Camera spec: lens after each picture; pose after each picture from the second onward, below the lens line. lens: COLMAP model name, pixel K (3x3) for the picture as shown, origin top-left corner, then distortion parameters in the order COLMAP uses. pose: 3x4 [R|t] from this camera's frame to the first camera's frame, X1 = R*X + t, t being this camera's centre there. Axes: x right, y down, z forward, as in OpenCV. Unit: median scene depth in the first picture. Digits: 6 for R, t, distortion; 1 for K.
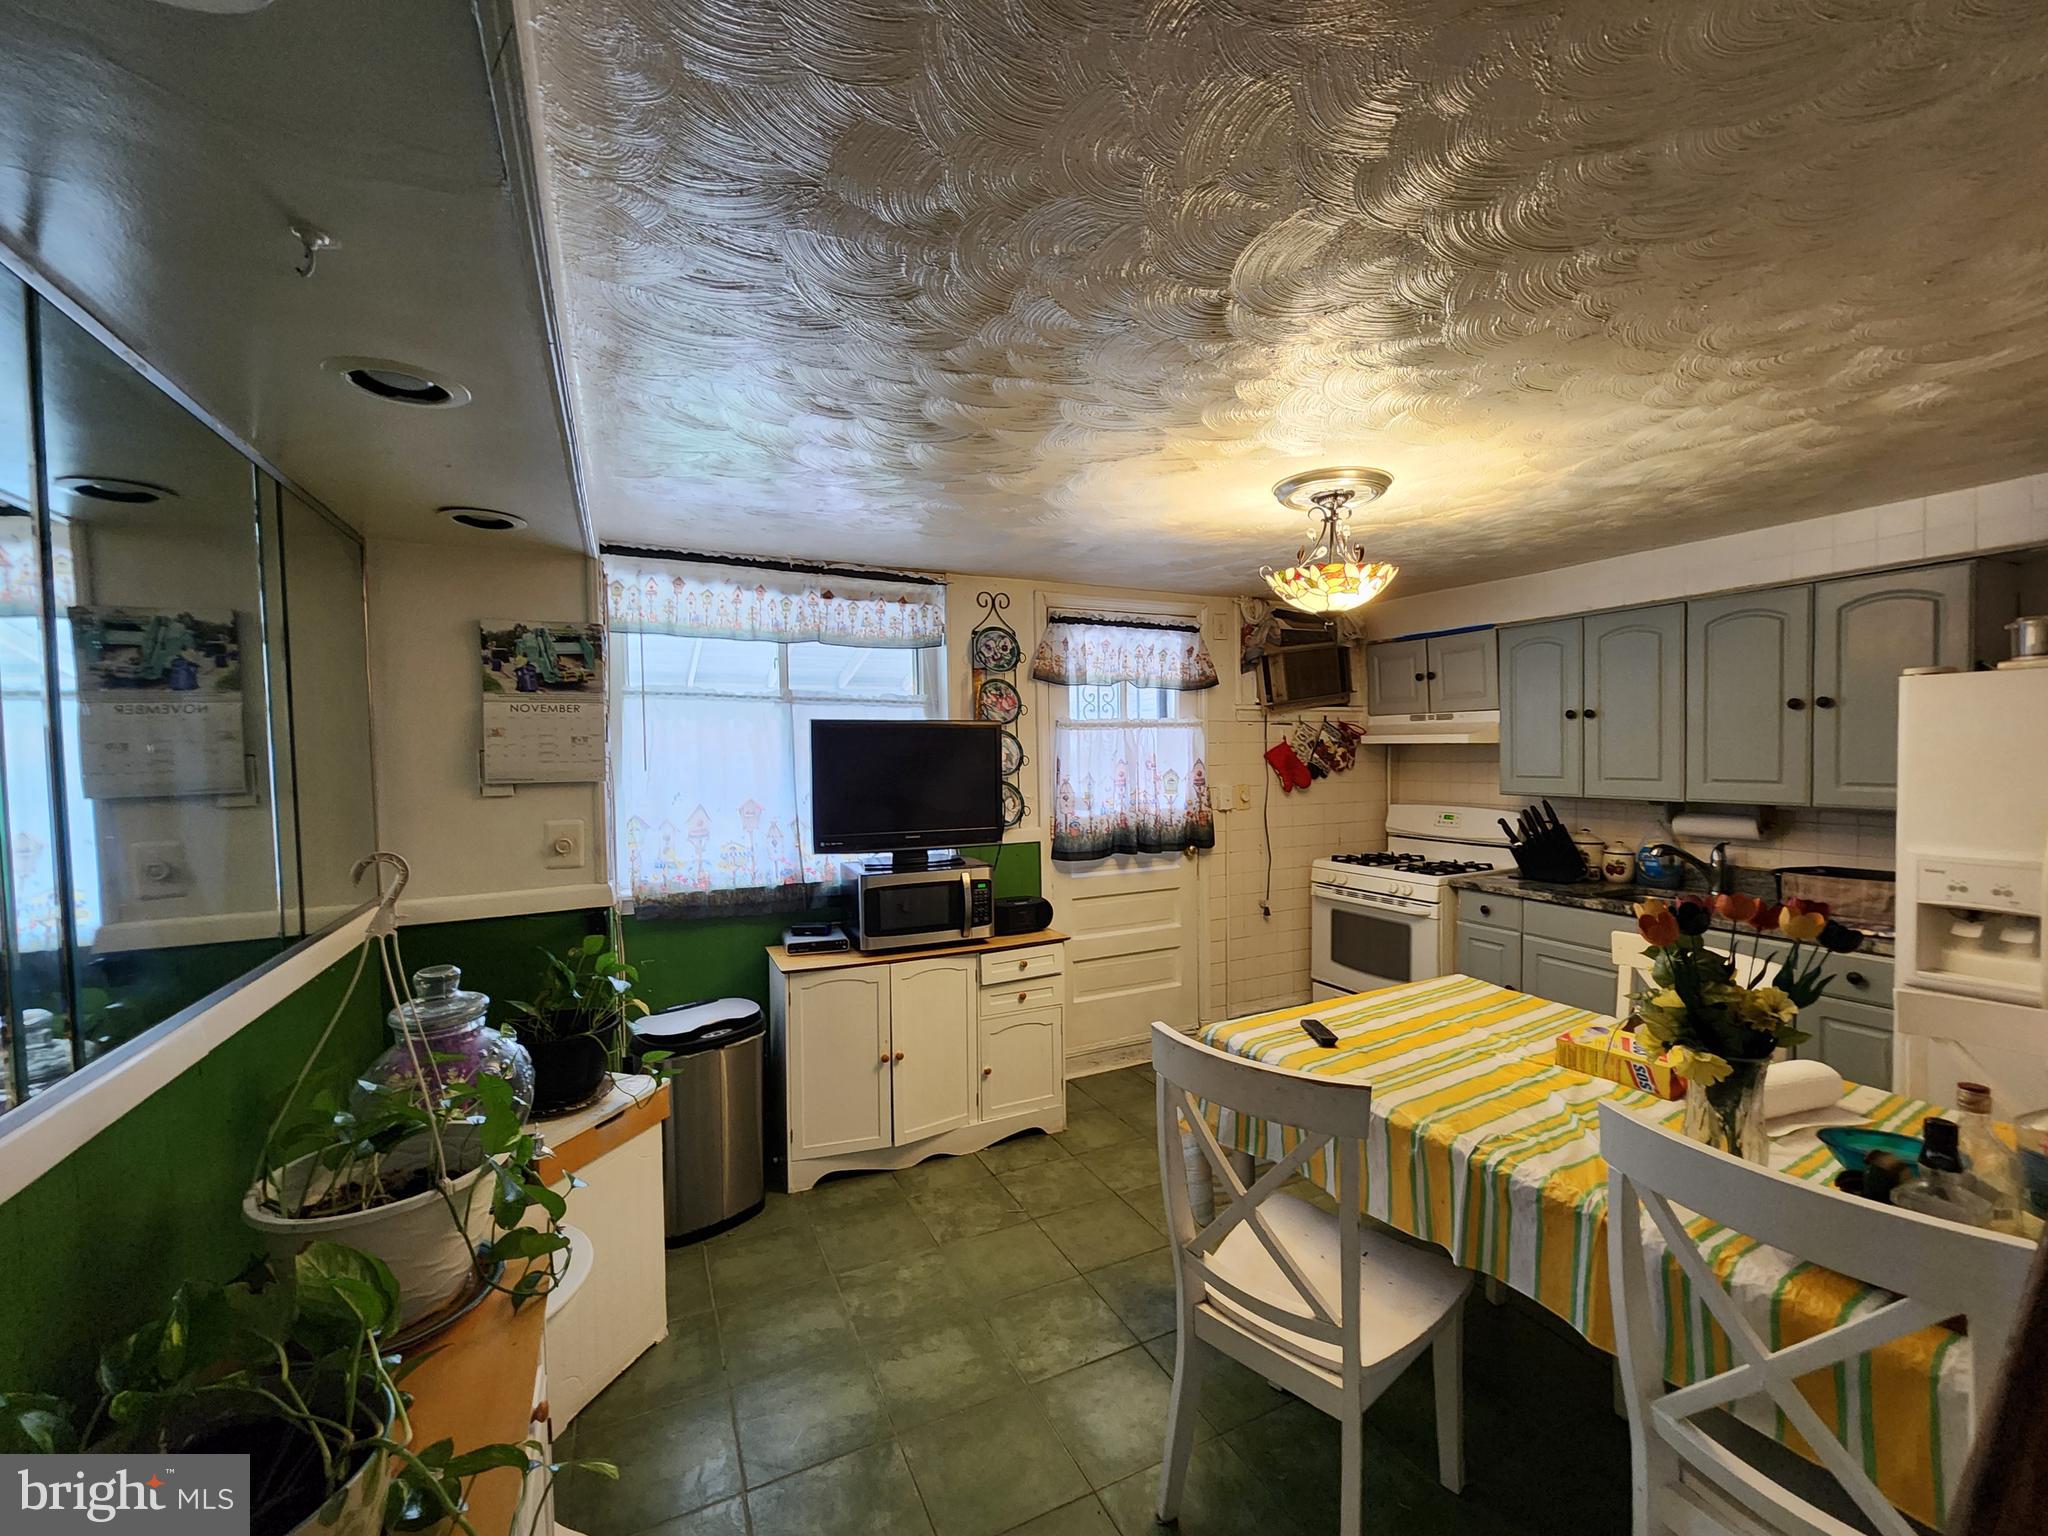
lens RADIAL K [[834.3, 0, 1036.0], [0, 834.3, 770.0], [0, 0, 1]] dist [0.000015, 0.000916]
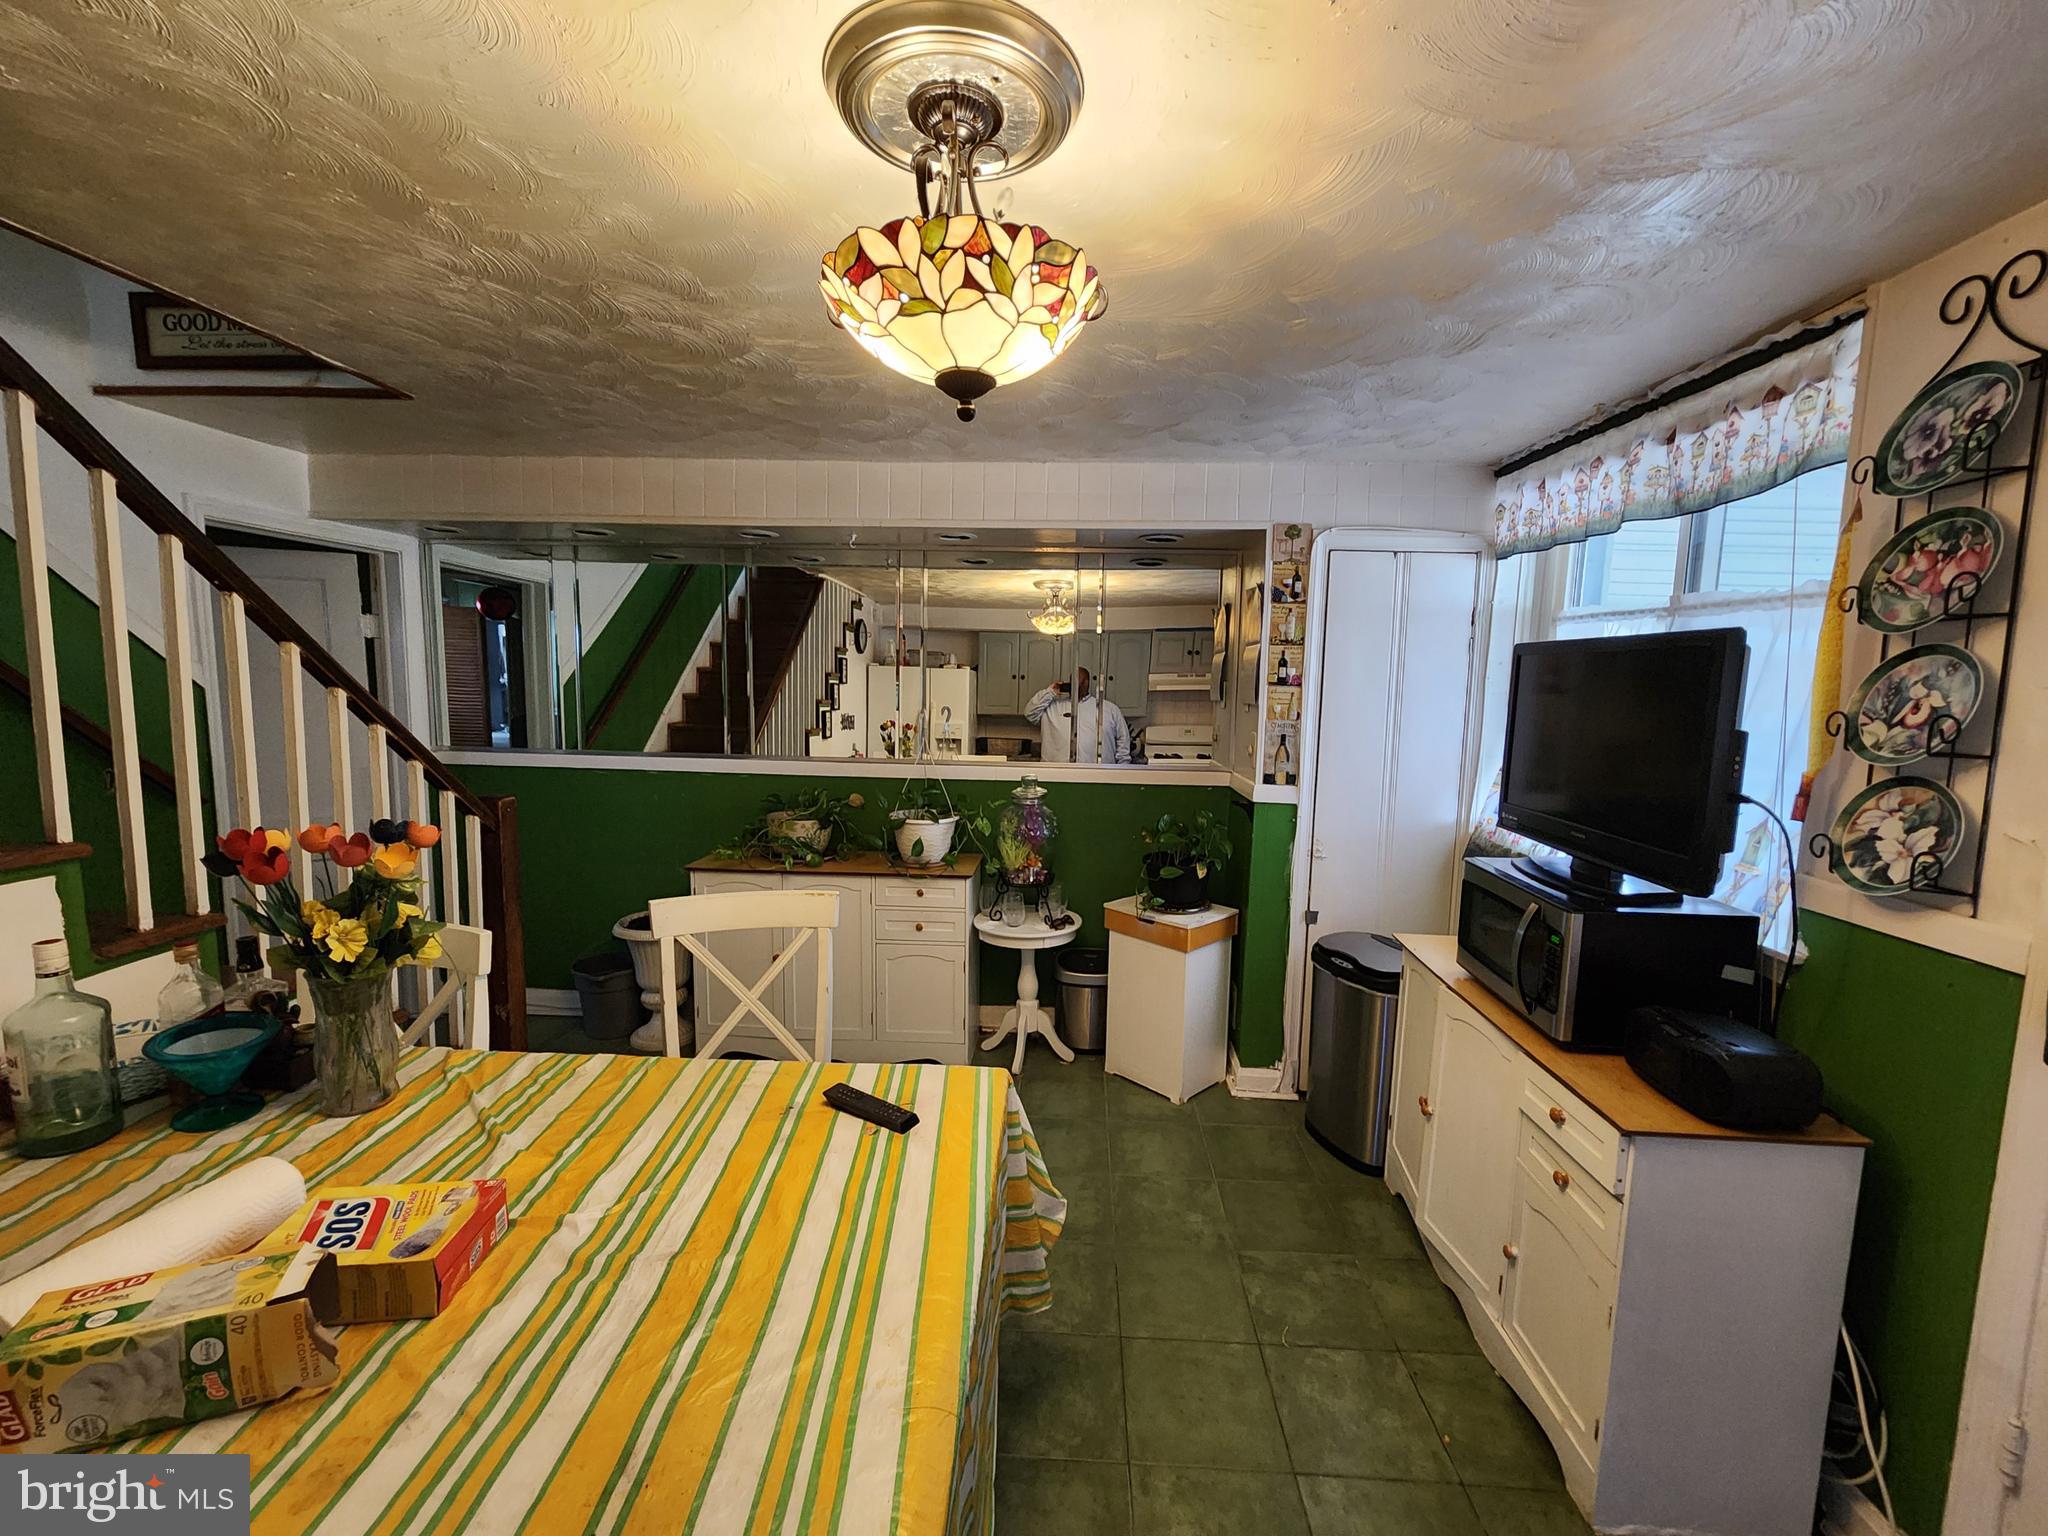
lens RADIAL K [[835.0, 0, 1052.4], [0, 835.0, 769.2], [0, 0, 1]] dist [0.000370, -0.003778]
pose [[-0.467903, 0.097347, -0.878402, 0.454300], [-0.036291, 0.990960, 0.129152, -0.024751], [0.883034, 0.092309, -0.460141, 0.774379]]
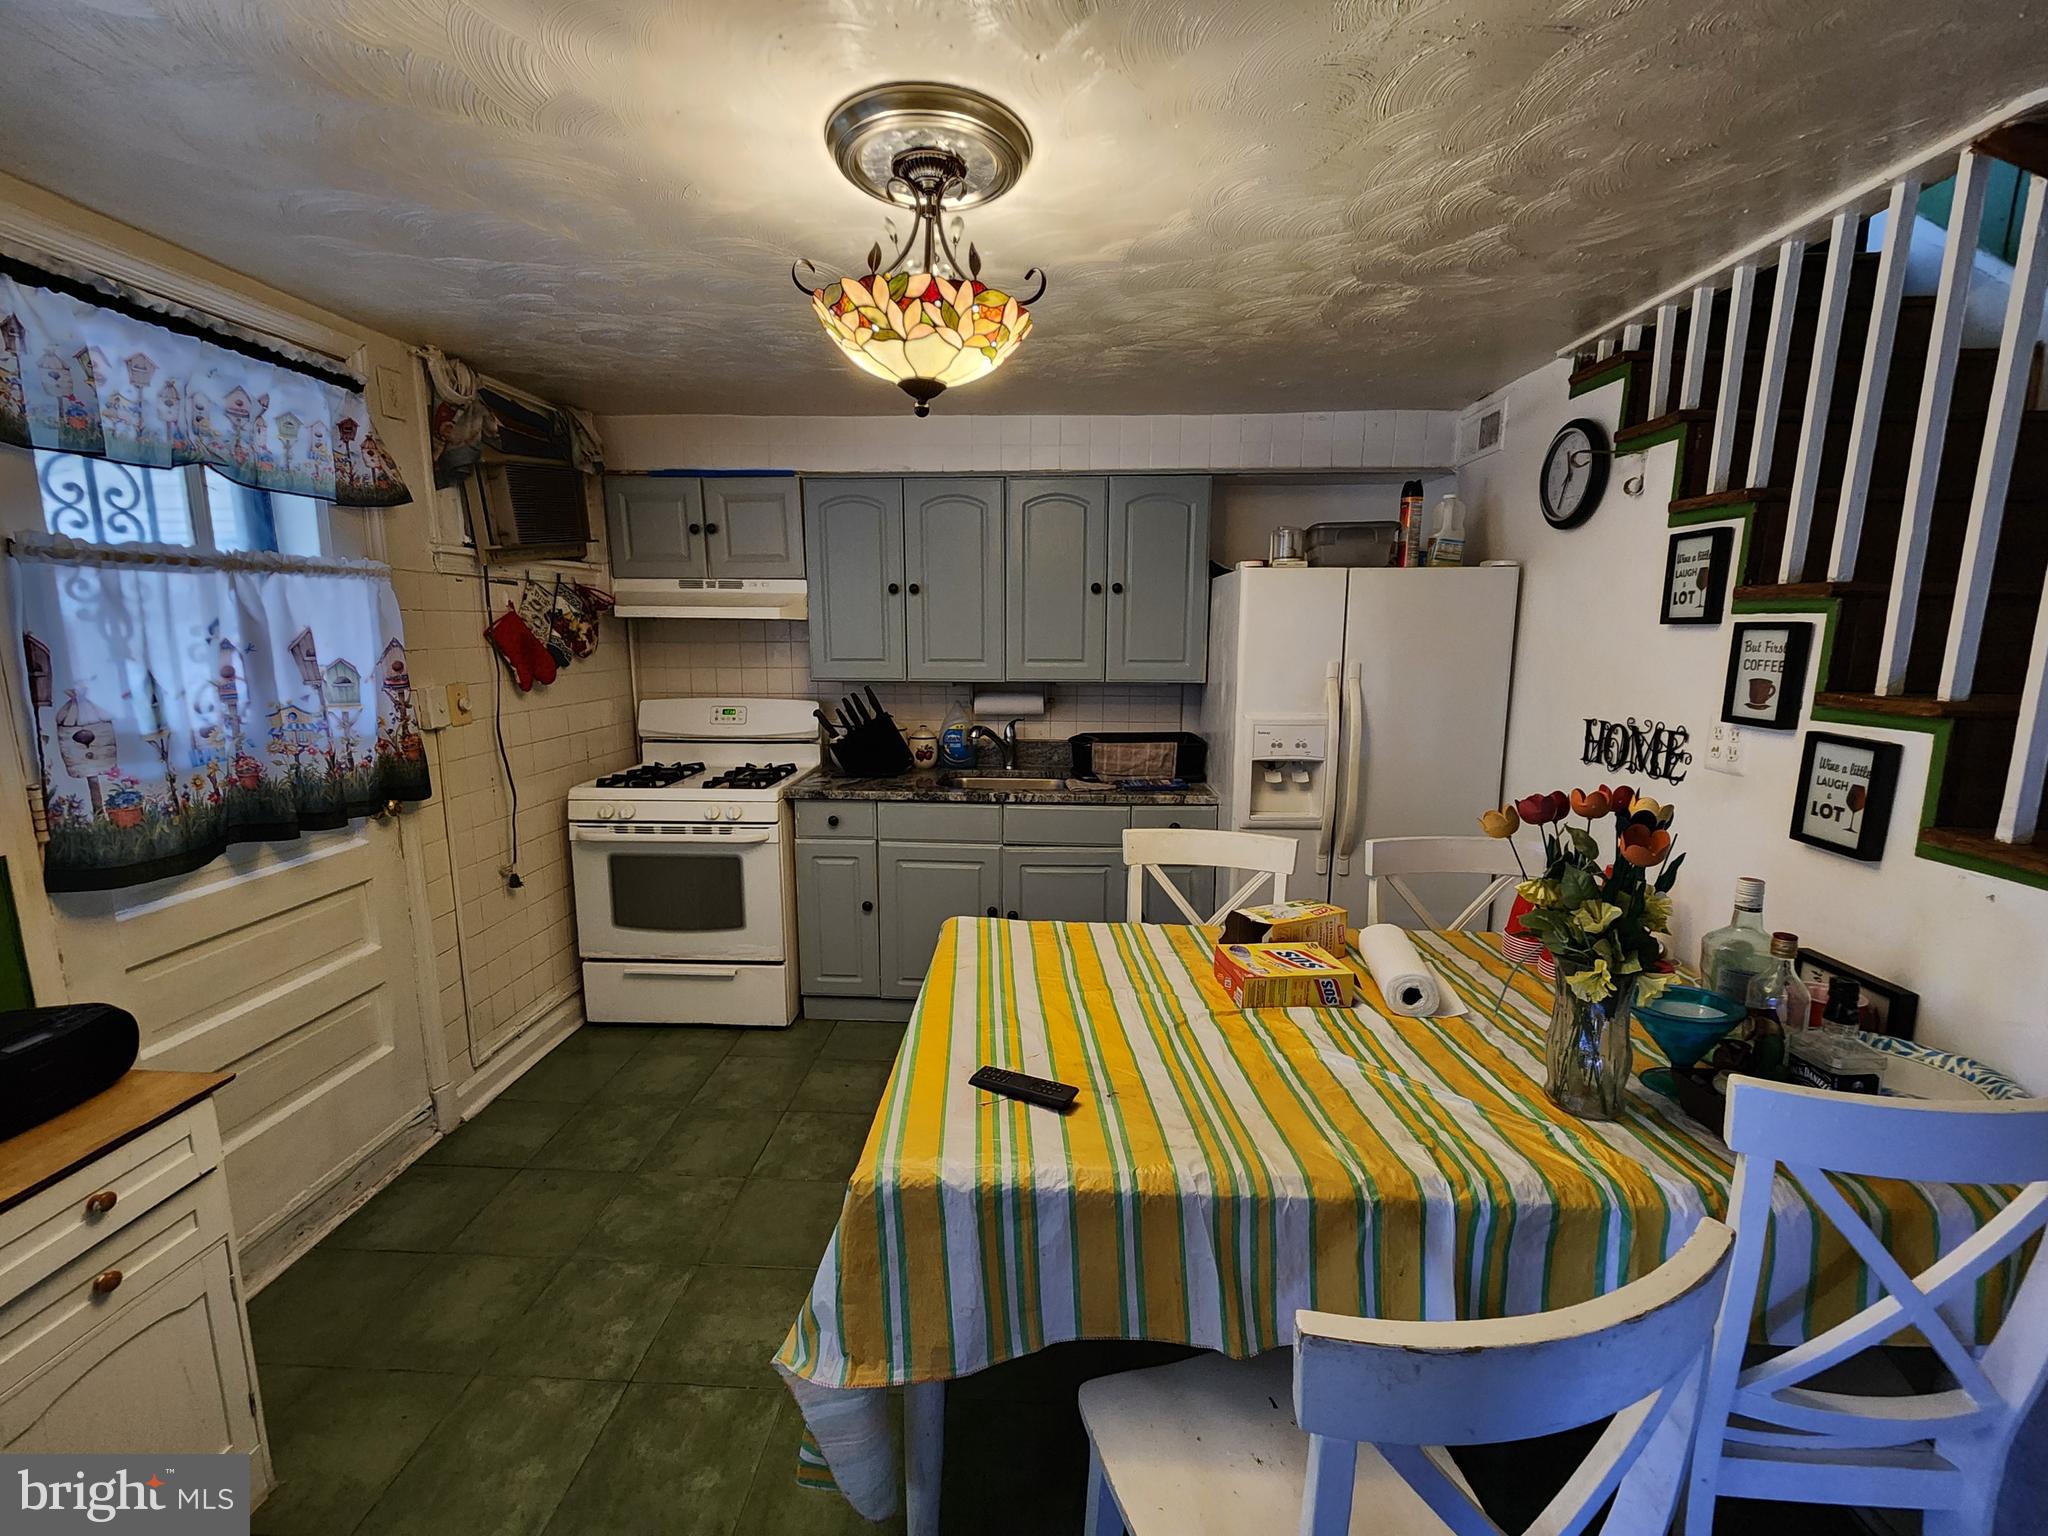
lens RADIAL K [[854.0, 0, 1023.2], [0, 854.0, 760.3], [0, 0, 1]] dist [-0.003504, -0.000136]
pose [[0.484440, -0.123186, 0.866108, -0.097312], [0.010356, 0.990775, 0.135124, -0.006173], [-0.874763, -0.056490, 0.481247, 0.391056]]
